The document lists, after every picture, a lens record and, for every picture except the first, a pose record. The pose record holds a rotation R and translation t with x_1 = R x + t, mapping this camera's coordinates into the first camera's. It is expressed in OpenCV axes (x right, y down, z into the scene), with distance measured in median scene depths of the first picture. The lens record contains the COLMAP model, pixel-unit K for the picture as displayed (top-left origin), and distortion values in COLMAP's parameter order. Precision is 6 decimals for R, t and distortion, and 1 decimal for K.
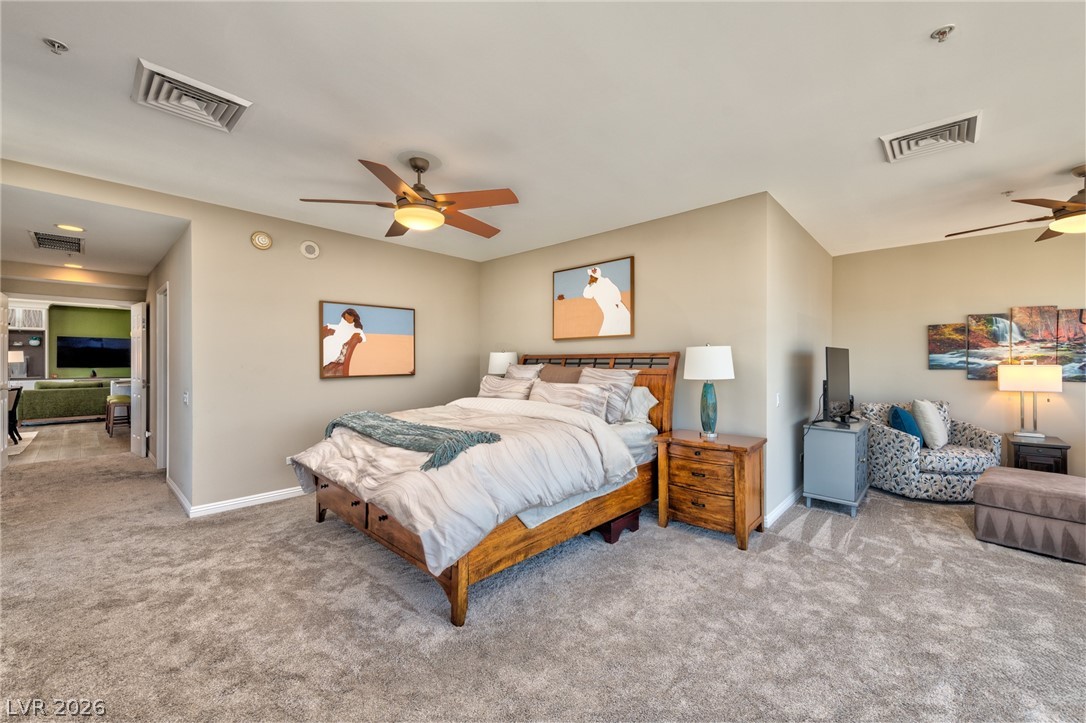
lens RADIAL K [[435.5, 0, 543.2], [0, 435.5, 358.4], [0, 0, 1]] dist [0.010661, -0.002498]
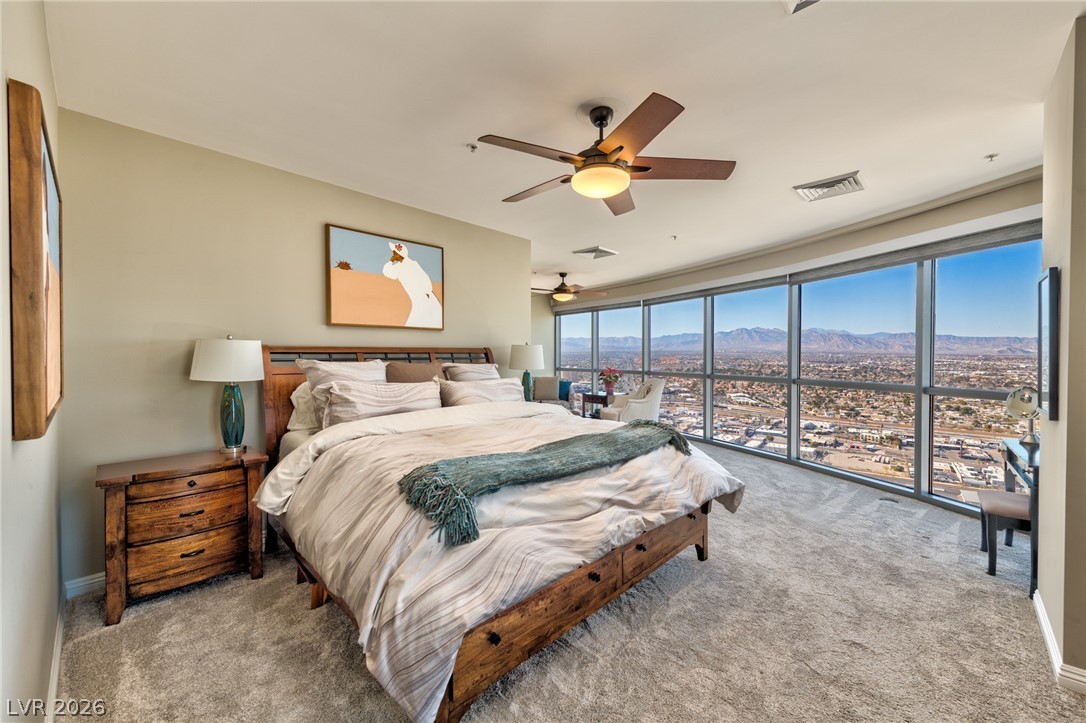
lens RADIAL K [[435.5, 0, 543.4], [0, 435.5, 360.2], [0, 0, 1]] dist [0.010661, -0.002498]
pose [[0.010692, -0.003170, 0.999938, -0.716673], [-0.002415, 0.999992, 0.003196, 0.010855], [-0.999940, -0.002449, 0.010685, 0.721140]]
